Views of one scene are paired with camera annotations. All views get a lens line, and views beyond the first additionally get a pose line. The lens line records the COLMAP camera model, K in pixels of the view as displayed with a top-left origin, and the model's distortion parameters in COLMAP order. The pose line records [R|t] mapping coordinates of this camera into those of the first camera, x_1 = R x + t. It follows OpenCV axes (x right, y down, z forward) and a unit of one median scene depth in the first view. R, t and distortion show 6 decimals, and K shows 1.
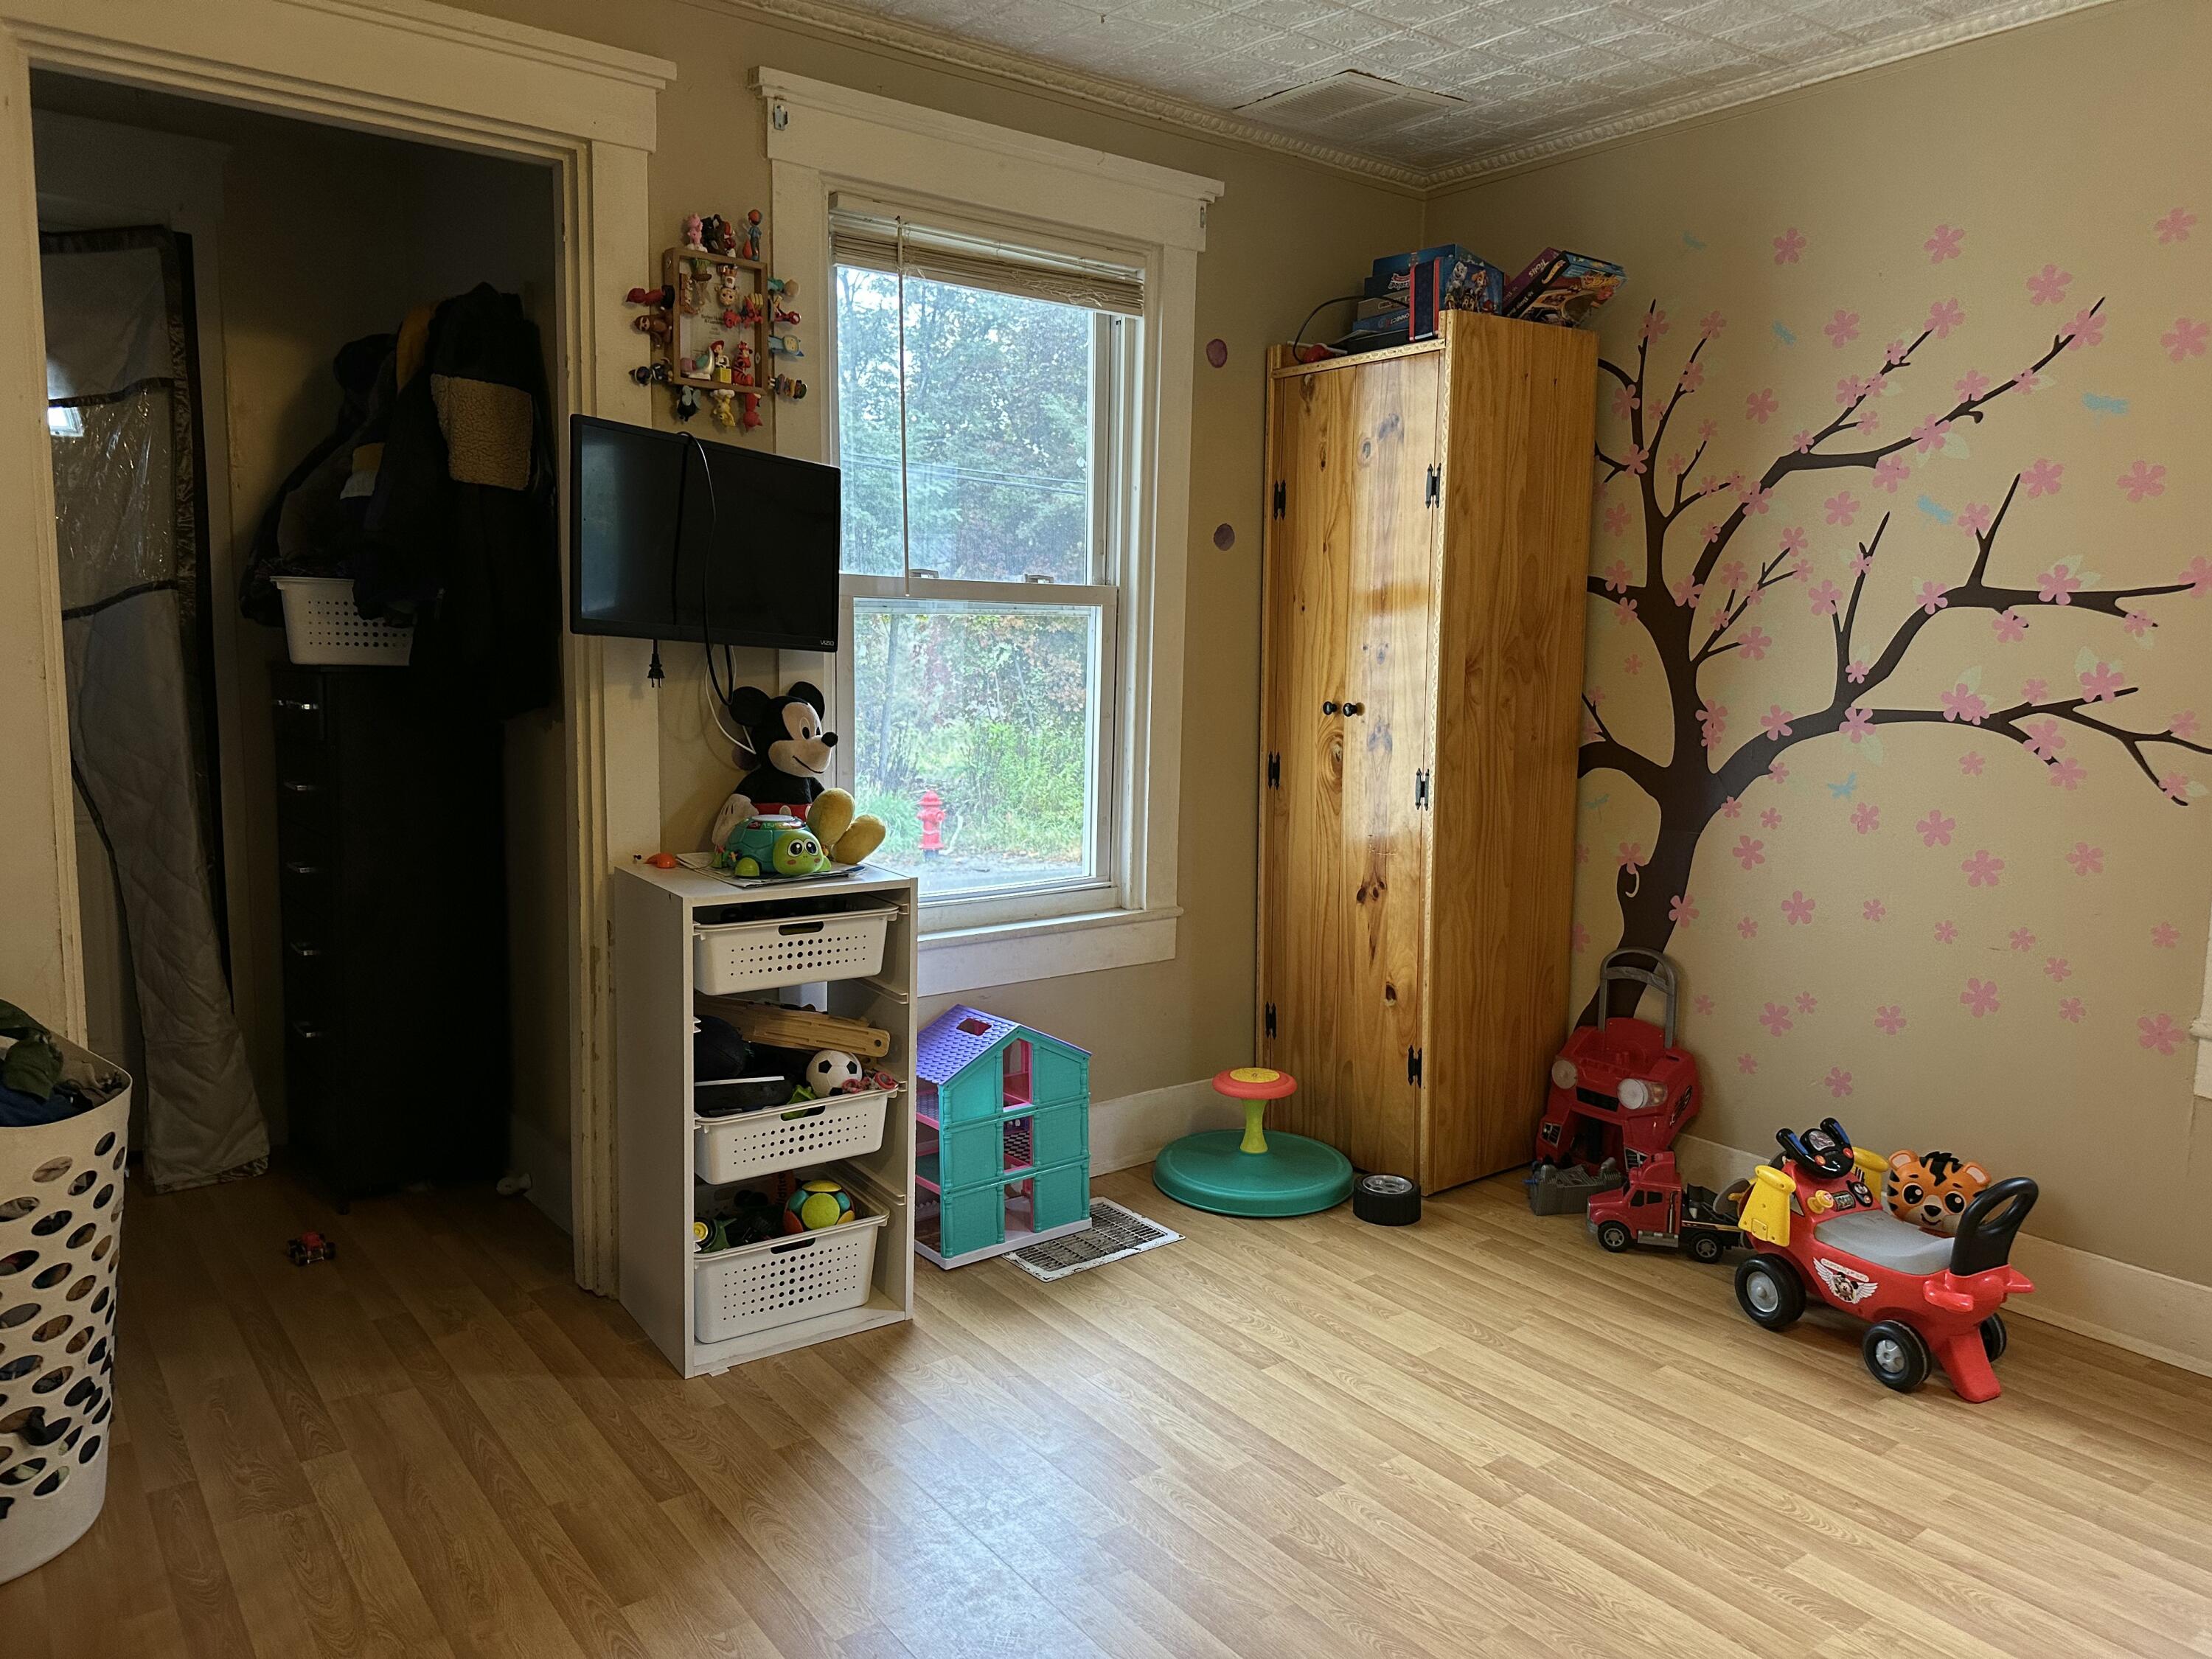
lens RADIAL K [[1570.2, 0, 1108.3], [0, 1570.2, 832.7], [0, 0, 1]] dist [0.048277, -0.074709]
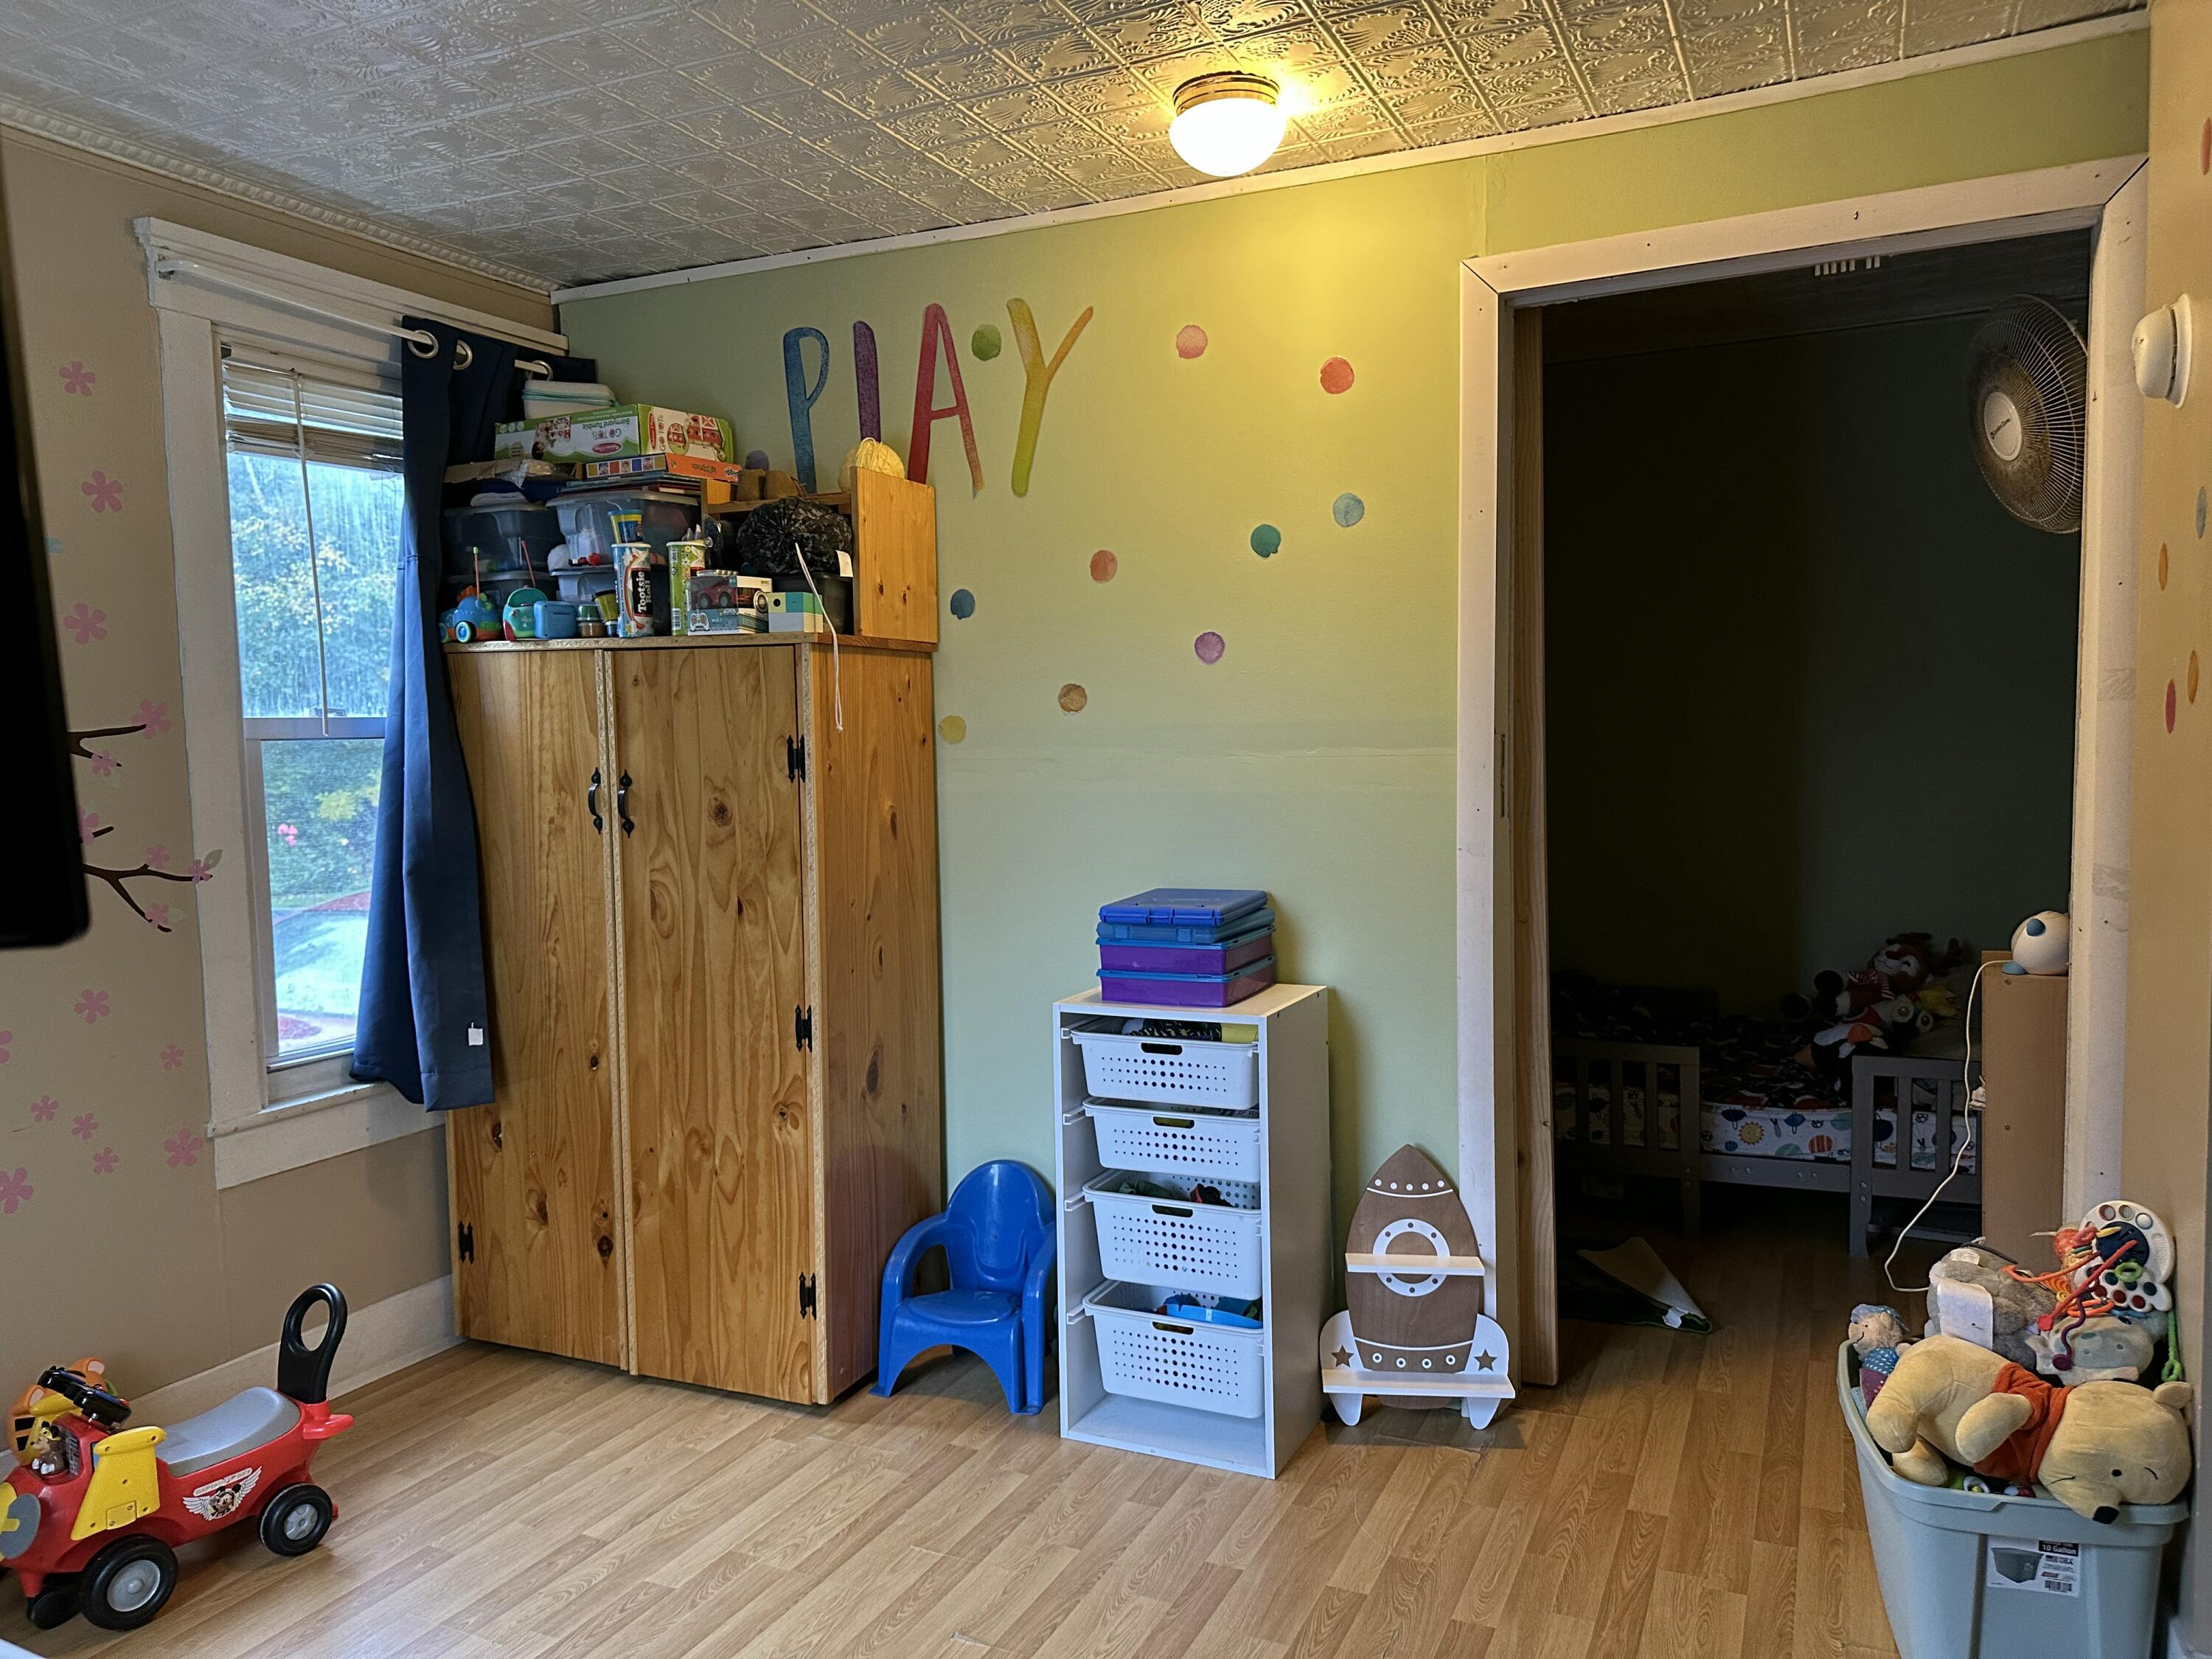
lens RADIAL K [[1570.2, 0, 1108.3], [0, 1570.2, 832.7], [0, 0, 1]] dist [0.048277, -0.074709]
pose [[-0.479639, -0.063725, 0.875149, -0.557115], [0.120047, 0.983216, 0.137387, -0.154974], [-0.869215, 0.170955, -0.463939, 0.942932]]
